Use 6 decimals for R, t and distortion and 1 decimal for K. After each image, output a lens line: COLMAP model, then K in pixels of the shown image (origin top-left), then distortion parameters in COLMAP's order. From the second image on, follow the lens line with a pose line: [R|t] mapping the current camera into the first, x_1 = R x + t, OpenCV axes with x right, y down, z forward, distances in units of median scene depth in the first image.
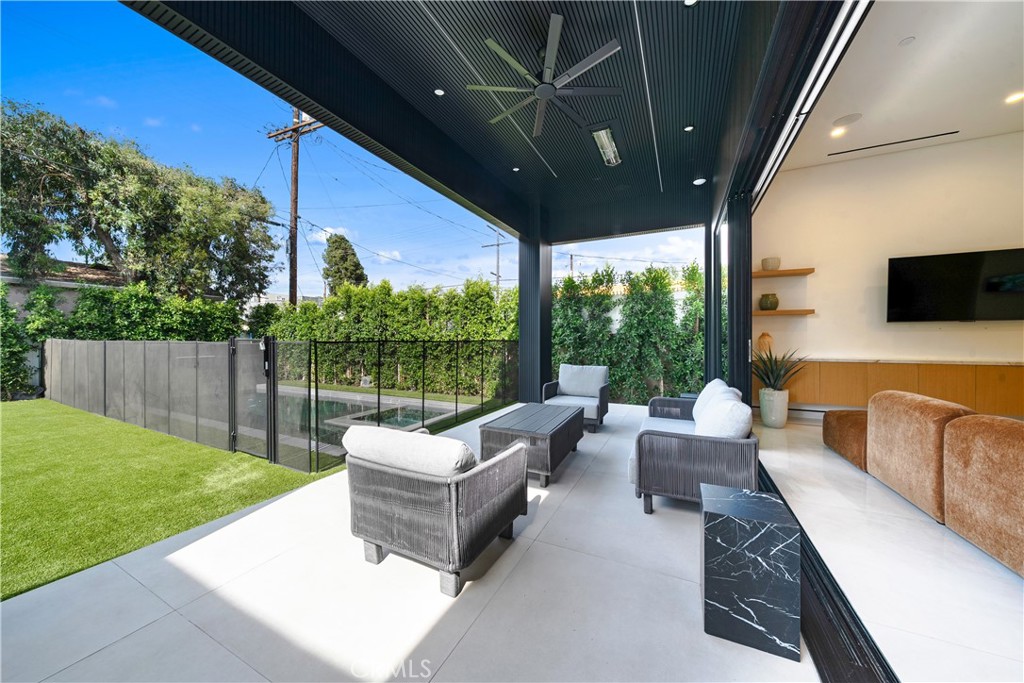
lens RADIAL K [[348.1, 0, 509.0], [0, 348.1, 341.9], [0, 0, 1]] dist [-0.005734, -0.000096]
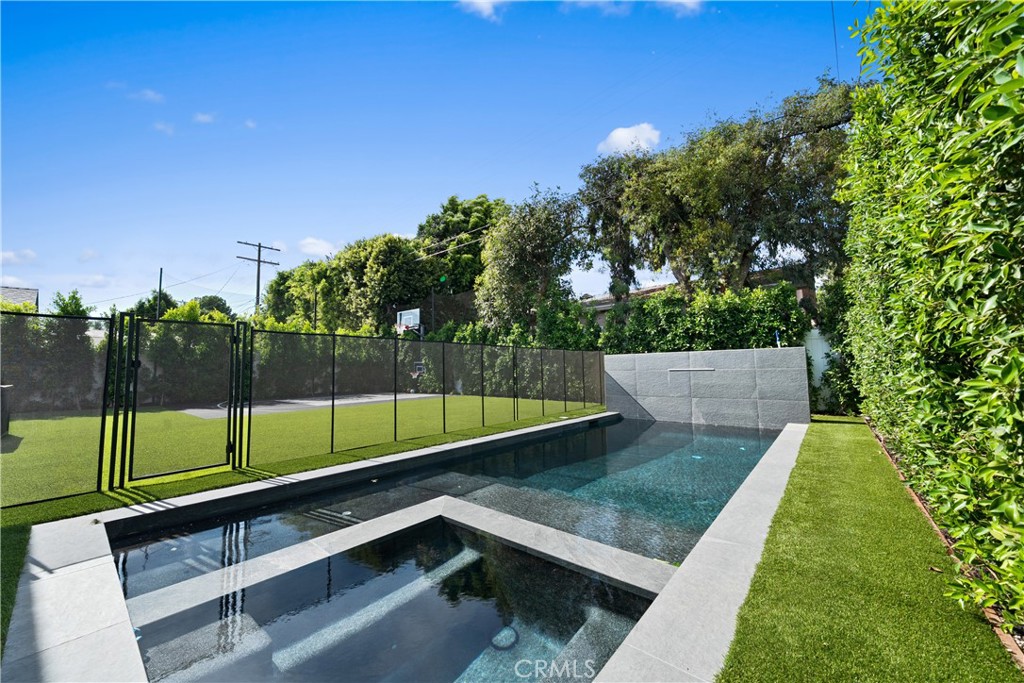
lens RADIAL K [[383.7, 0, 507.6], [0, 383.7, 341.6], [0, 0, 1]] dist [-0.000464, 0.000074]
pose [[-0.242797, -0.072475, -0.967366, -0.022241], [0.001437, 0.997177, -0.075069, 0.036004], [0.970076, -0.019617, -0.242007, 0.655757]]
